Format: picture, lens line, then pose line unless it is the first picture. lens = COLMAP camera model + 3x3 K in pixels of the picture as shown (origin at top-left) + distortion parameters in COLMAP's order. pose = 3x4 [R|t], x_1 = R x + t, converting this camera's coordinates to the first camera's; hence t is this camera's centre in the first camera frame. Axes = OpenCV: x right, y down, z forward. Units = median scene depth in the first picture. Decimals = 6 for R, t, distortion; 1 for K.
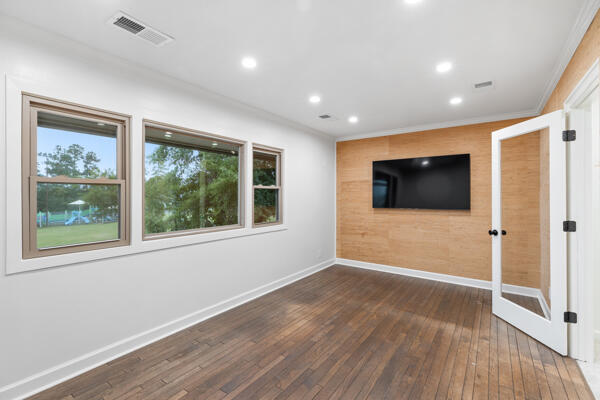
lens RADIAL K [[268.5, 0, 298.5], [0, 268.5, 195.4], [0, 0, 1]] dist [0.001532, 0.000048]
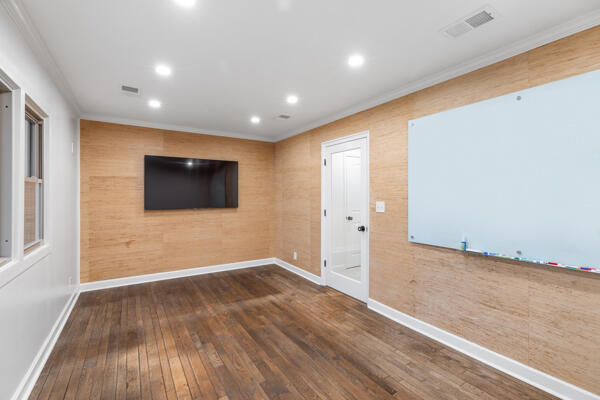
lens RADIAL K [[268.5, 0, 298.5], [0, 268.5, 195.4], [0, 0, 1]] dist [0.001532, 0.000048]
pose [[0.370343, 0.001332, 0.928894, -0.444120], [-0.002605, 0.999997, -0.000395, -0.000173], [-0.928891, -0.002274, 0.370345, 0.309253]]
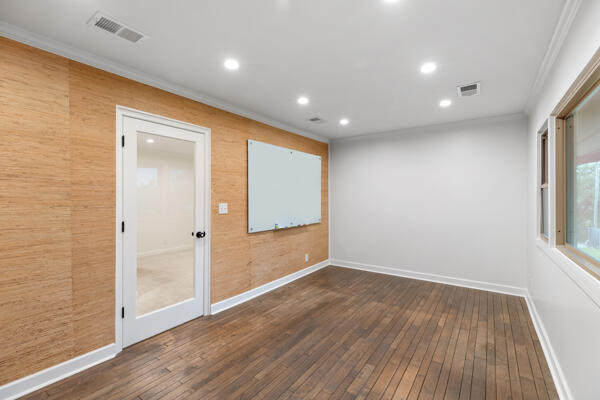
lens RADIAL K [[269.8, 0, 300.0], [0, 269.8, 200.0], [0, 0, 1]] dist [0.000143, -0.000002]
pose [[-0.999881, 0.003367, -0.015027, 0.201444], [0.003255, 0.999967, 0.007480, 0.001441], [0.015052, 0.007430, -0.999859, 1.278819]]
